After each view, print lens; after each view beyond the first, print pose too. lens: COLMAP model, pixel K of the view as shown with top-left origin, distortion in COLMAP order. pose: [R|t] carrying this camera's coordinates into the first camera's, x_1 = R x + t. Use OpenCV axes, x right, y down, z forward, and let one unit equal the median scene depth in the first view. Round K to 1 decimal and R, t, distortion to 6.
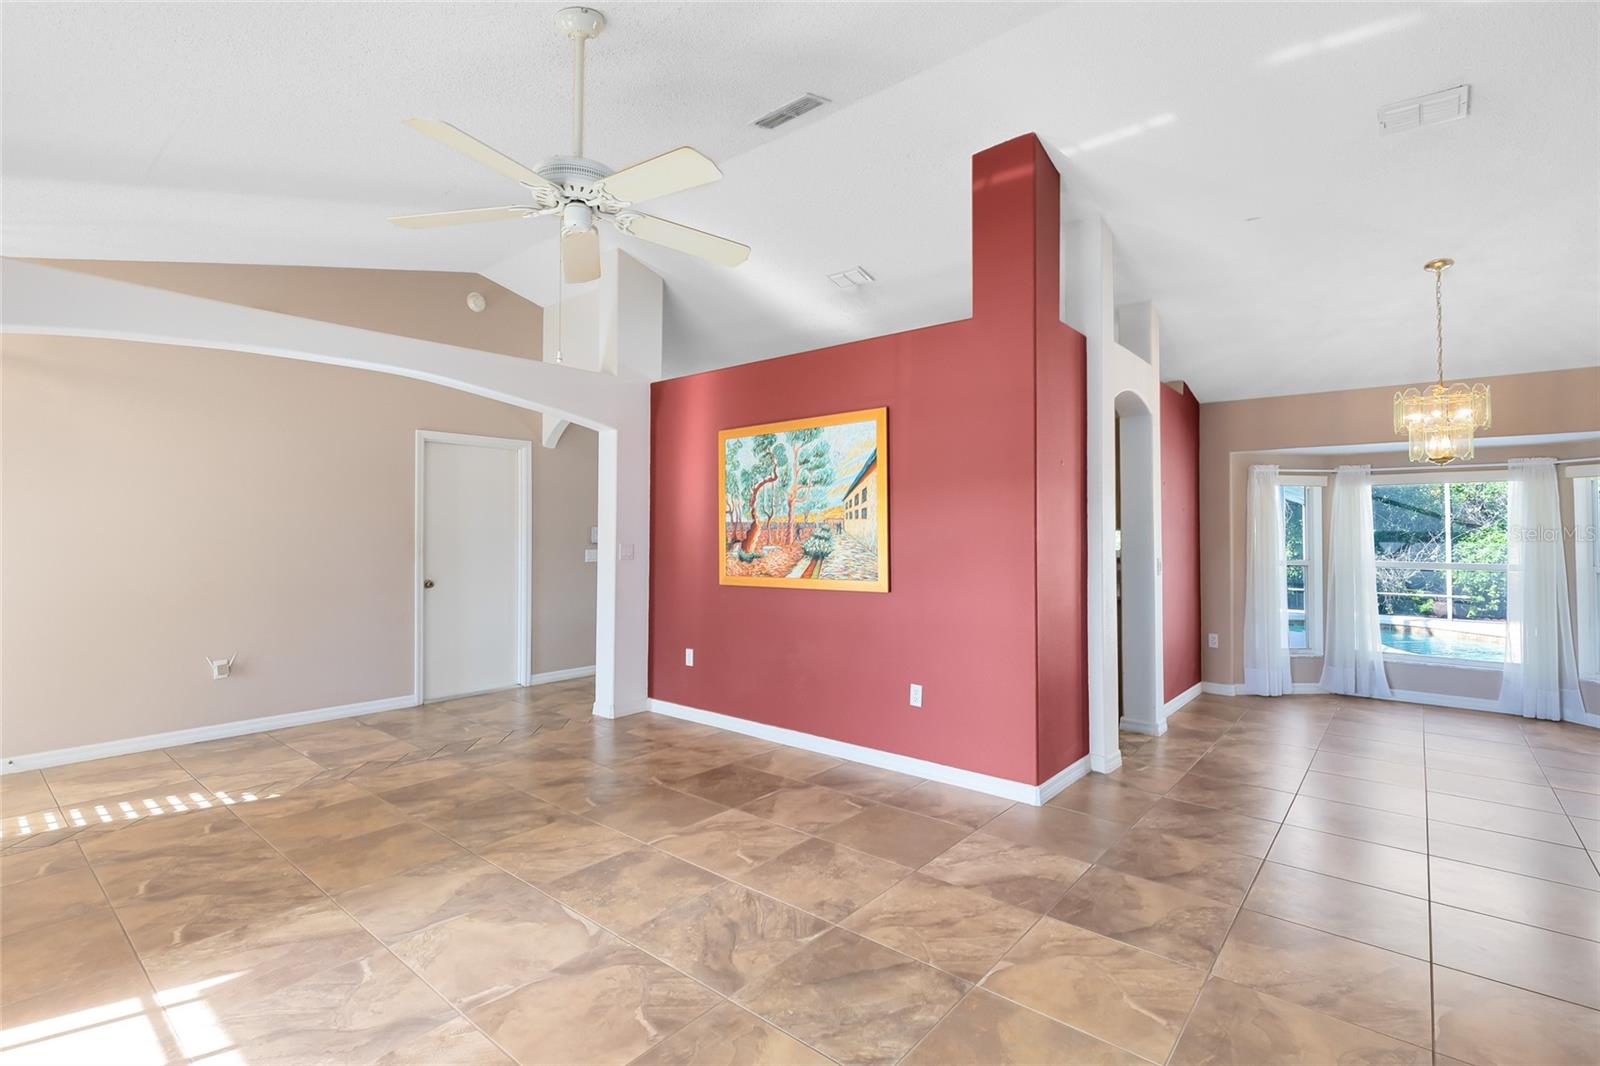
lens RADIAL K [[723.6, 0, 800.2], [0, 723.6, 519.5], [0, 0, 1]] dist [0.003490, 0.000067]
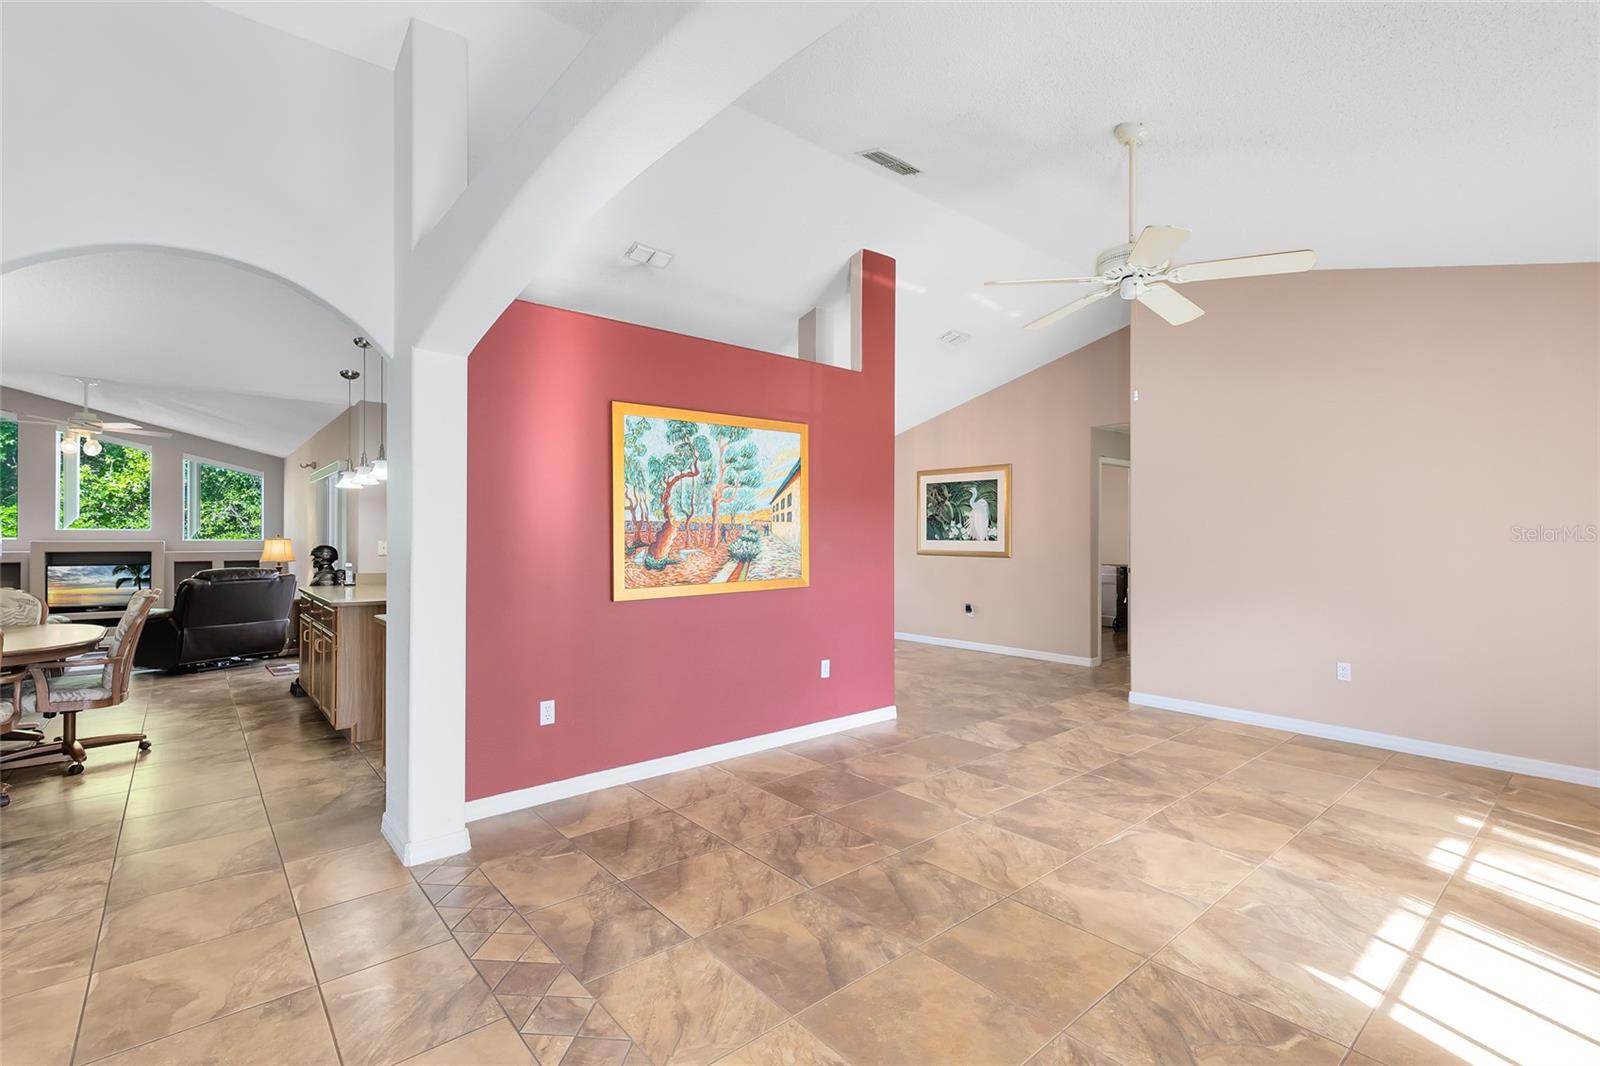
lens RADIAL K [[723.6, 0, 795.5], [0, 723.6, 534.9], [0, 0, 1]] dist [0.003490, 0.000067]
pose [[0.180275, -0.003191, 0.983611, -1.005865], [-0.020932, 0.999756, 0.007080, 0.011358], [-0.983393, -0.021865, 0.180164, 0.811653]]
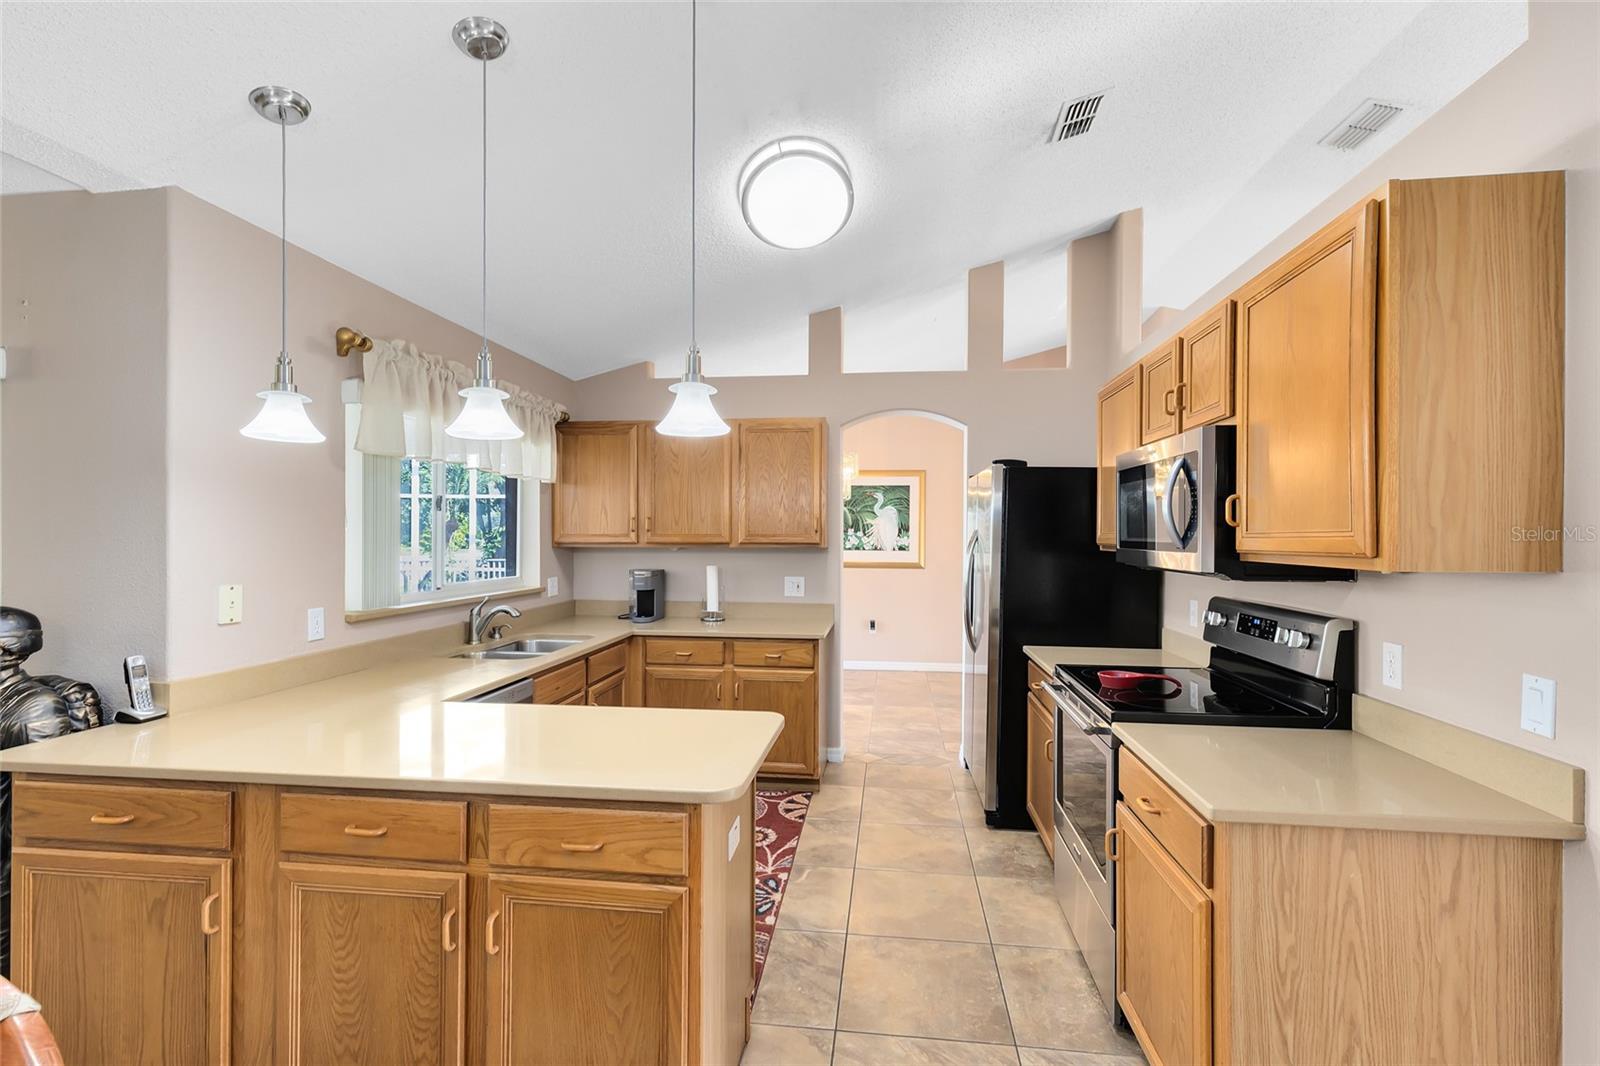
lens RADIAL K [[723.6, 0, 801.1], [0, 723.6, 535.1], [0, 0, 1]] dist [0.003490, 0.000067]
pose [[-0.536744, -0.007853, 0.843709, -0.386917], [-0.023357, 0.999712, -0.005555, 0.006442], [-0.843422, -0.022688, -0.536773, 1.866688]]
